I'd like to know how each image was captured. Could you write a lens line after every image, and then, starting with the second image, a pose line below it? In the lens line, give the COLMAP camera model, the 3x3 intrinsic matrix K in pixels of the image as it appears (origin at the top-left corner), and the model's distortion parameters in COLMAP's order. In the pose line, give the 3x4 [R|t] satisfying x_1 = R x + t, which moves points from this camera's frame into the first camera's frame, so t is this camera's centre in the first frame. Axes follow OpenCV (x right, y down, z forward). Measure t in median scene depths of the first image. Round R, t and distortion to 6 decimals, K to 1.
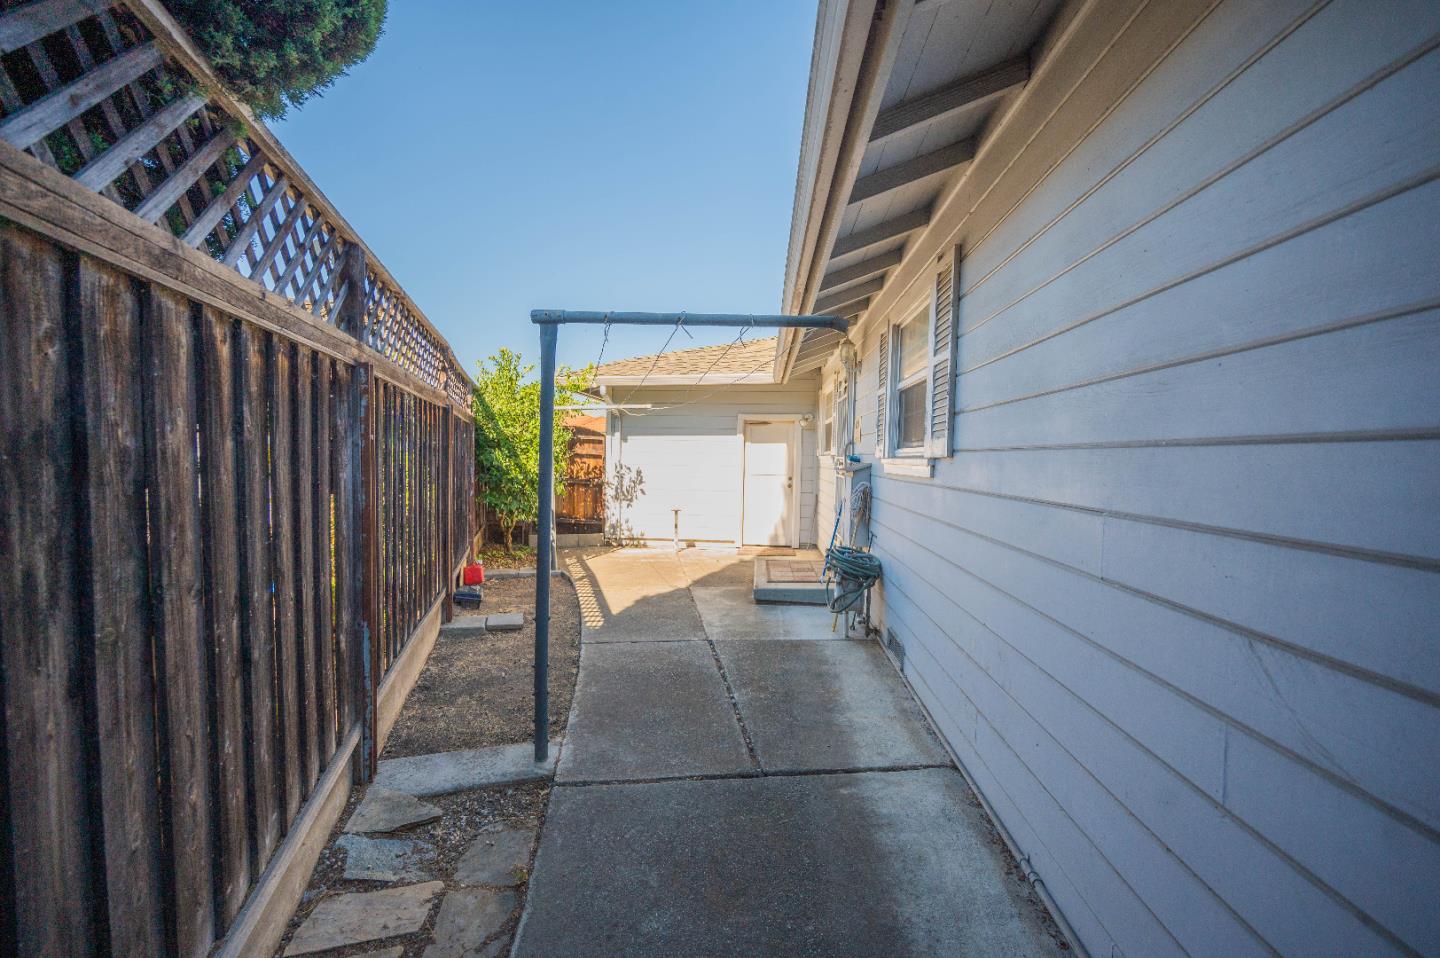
lens RADIAL K [[567.8, 0, 718.4], [0, 567.8, 474.1], [0, 0, 1]] dist [0.001794, 0.000502]
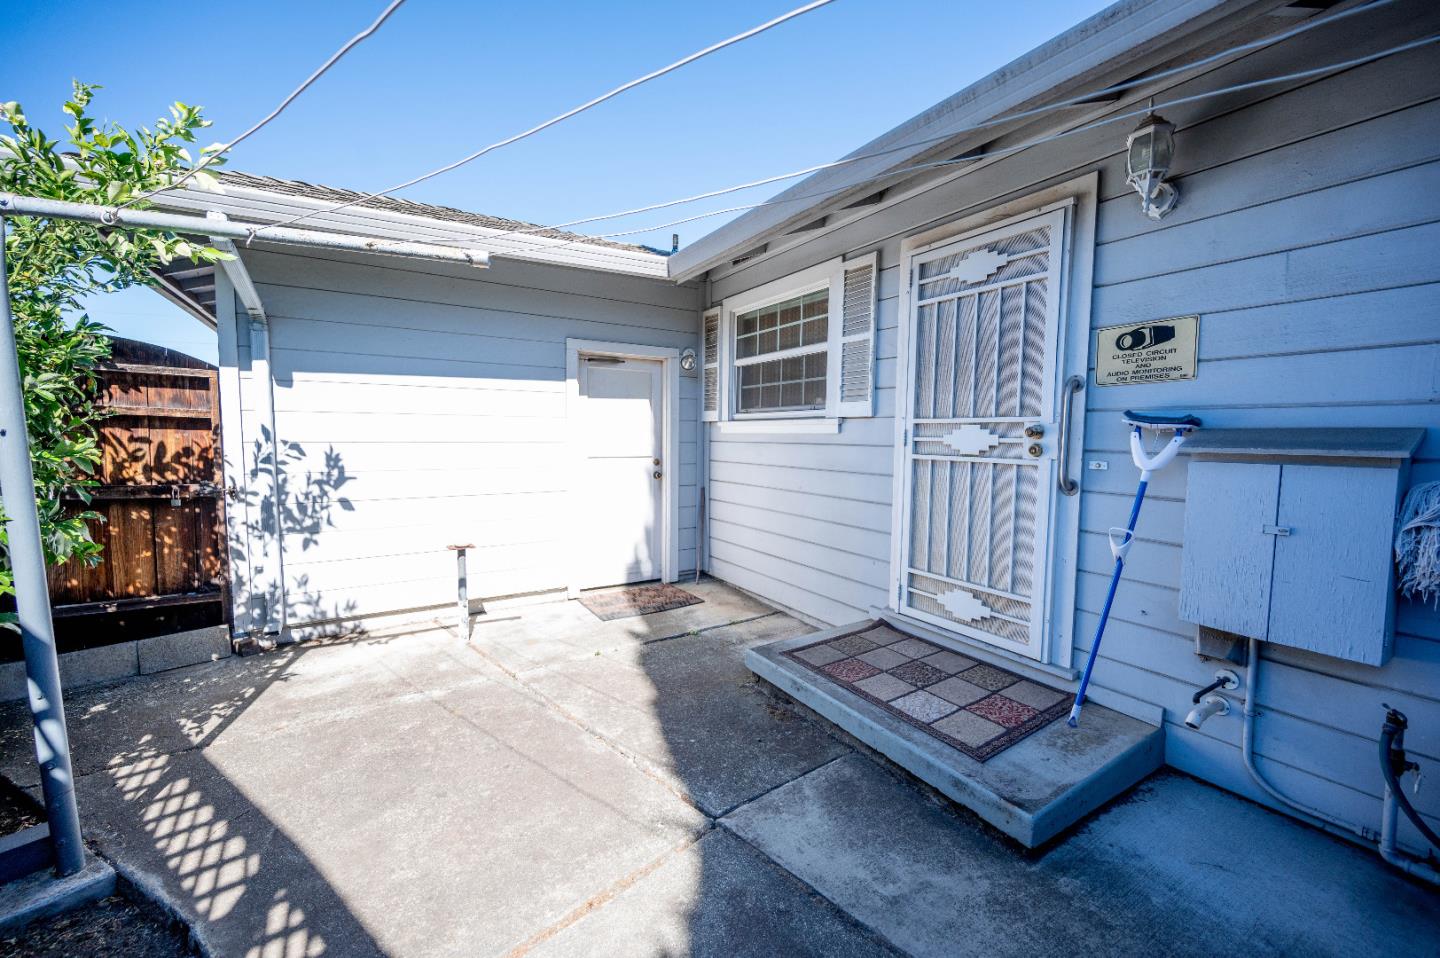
lens RADIAL K [[561.8, 0, 718.6], [0, 561.8, 464.1], [0, 0, 1]] dist [0.001023, 0.000158]
pose [[0.804052, -0.043356, 0.592976, -0.156963], [0.018823, 0.998694, 0.047497, -0.014968], [-0.594260, -0.027029, 0.803818, 0.501501]]
